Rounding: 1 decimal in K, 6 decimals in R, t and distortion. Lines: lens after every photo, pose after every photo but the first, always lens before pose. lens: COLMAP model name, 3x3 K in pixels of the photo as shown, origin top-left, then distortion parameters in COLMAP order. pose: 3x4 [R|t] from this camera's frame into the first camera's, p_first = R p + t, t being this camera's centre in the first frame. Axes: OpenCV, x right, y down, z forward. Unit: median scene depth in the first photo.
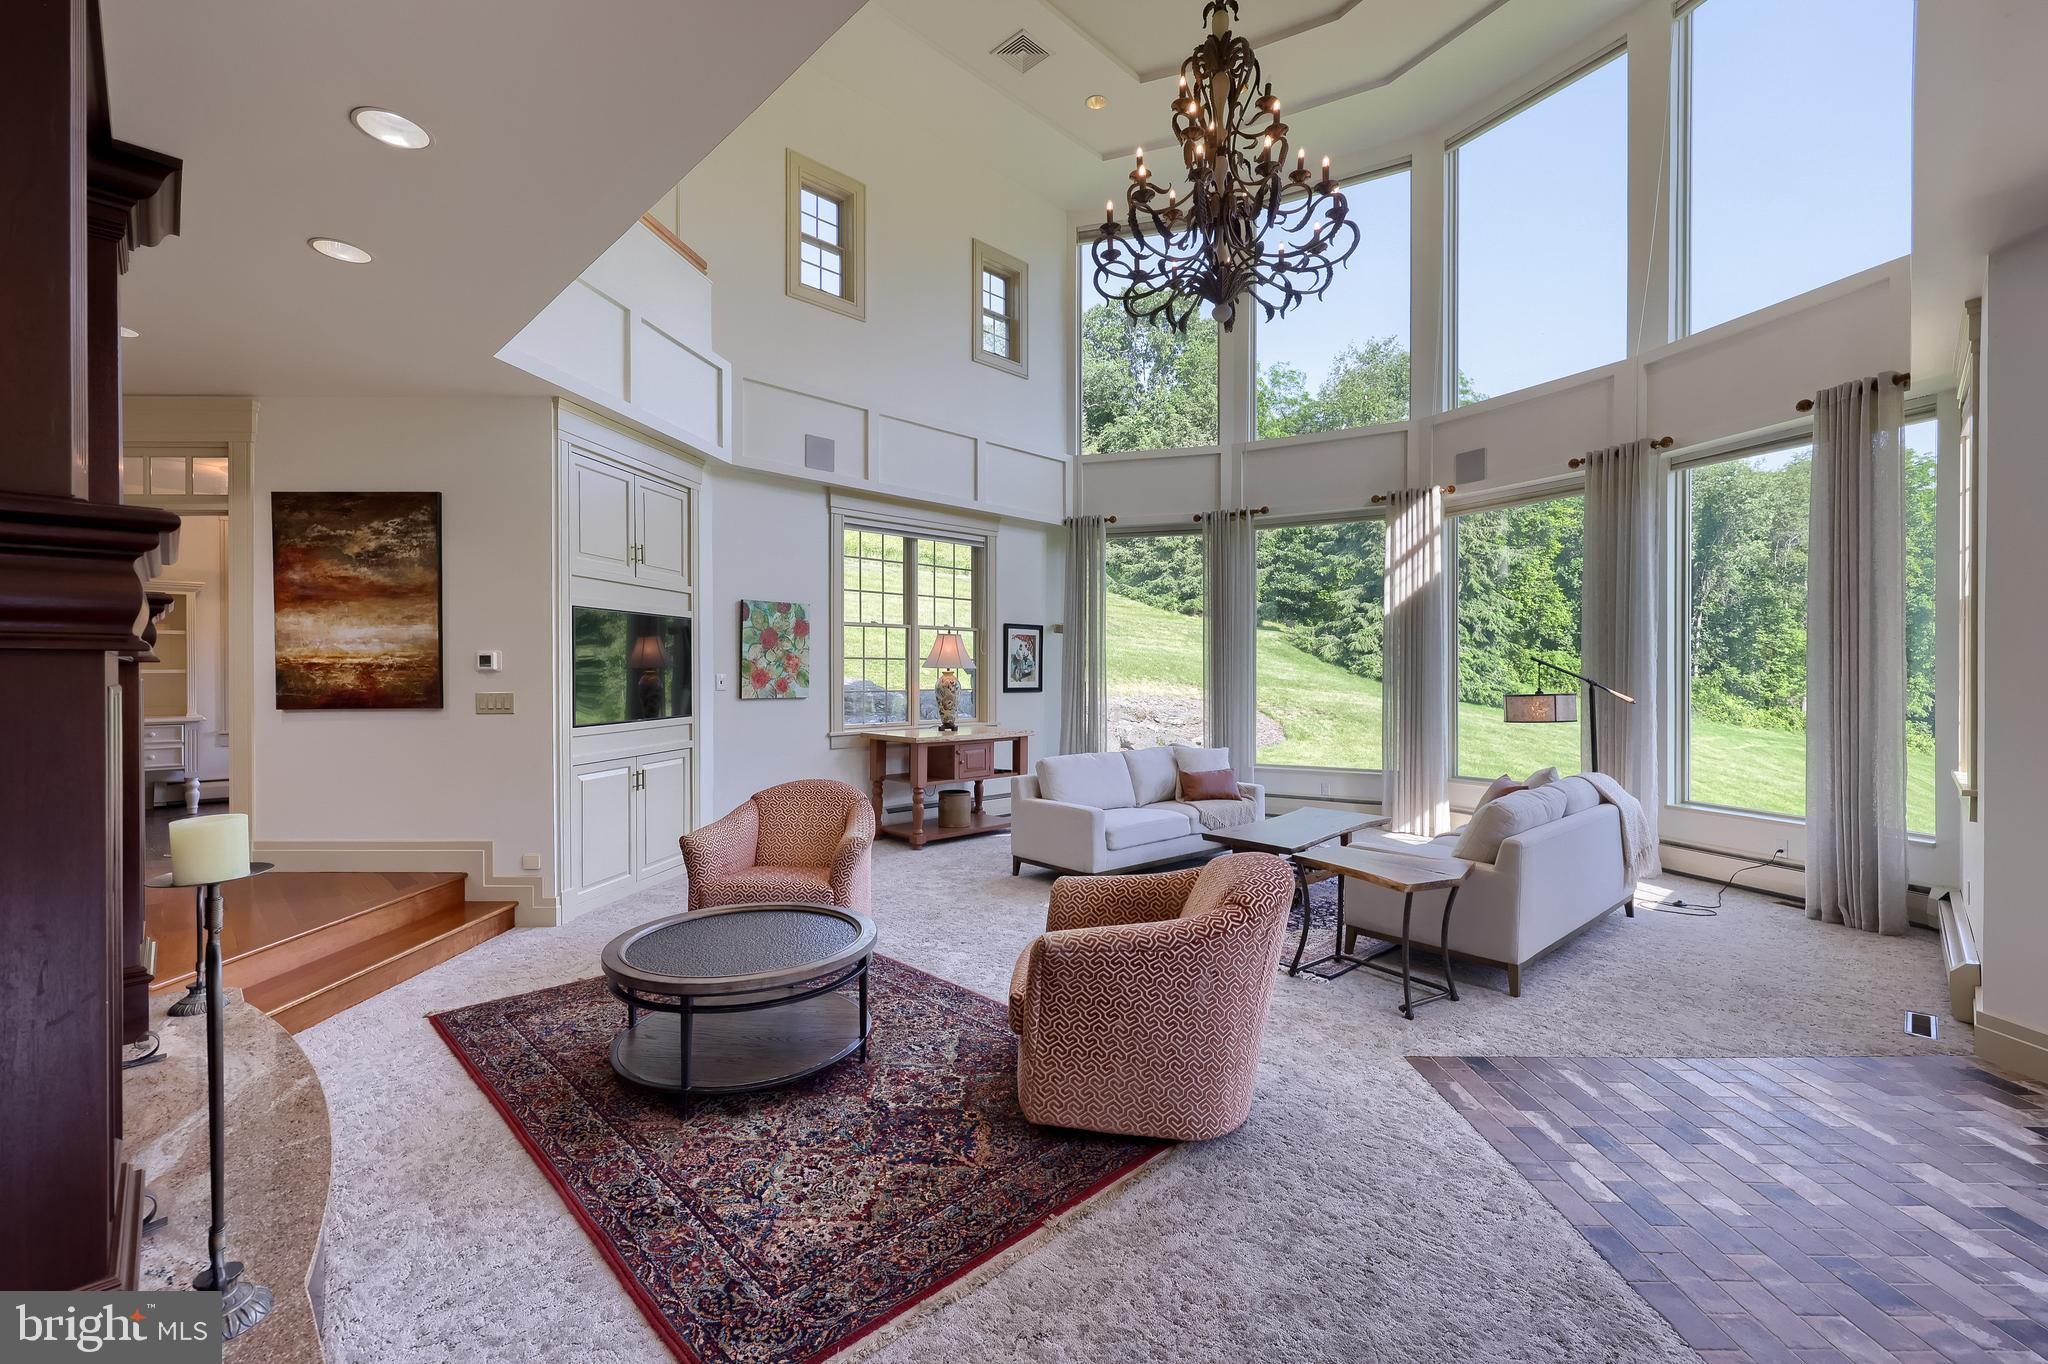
lens RADIAL K [[852.1, 0, 1024.0], [0, 852.1, 682.0], [0, 0, 1]] dist [-0.000954, -0.000043]
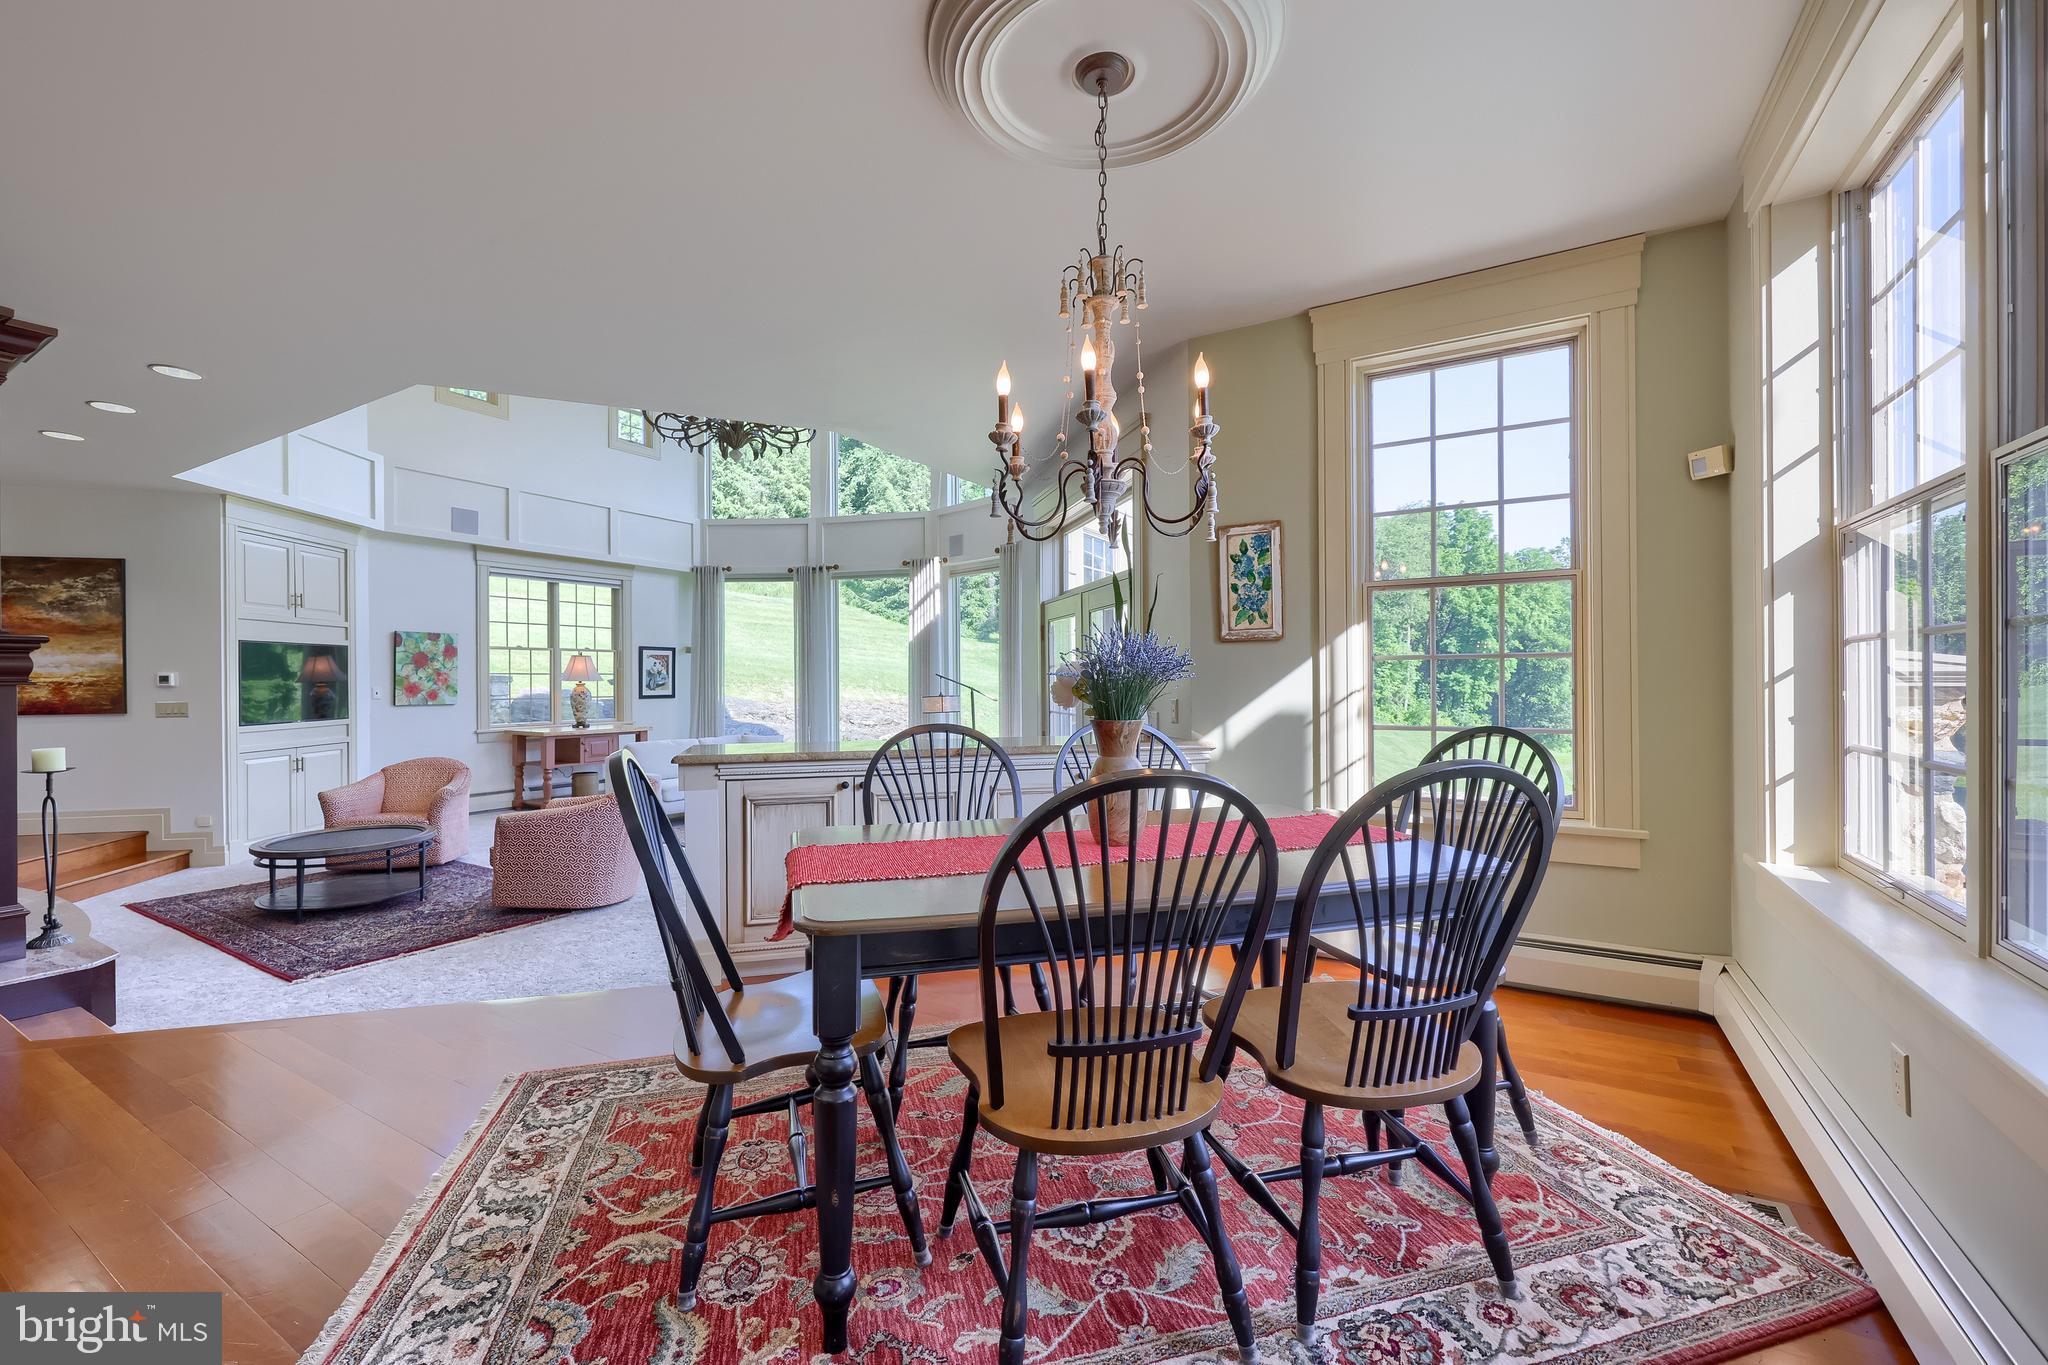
lens RADIAL K [[835.3, 0, 1024.0], [0, 835.3, 682.5], [0, 0, 1]] dist [-0.001885, 0.000022]
pose [[0.969566, -0.006706, 0.244740, 0.312497], [0.008547, 0.999943, -0.006459, 0.000818], [-0.244683, 0.008354, 0.969567, -0.523025]]
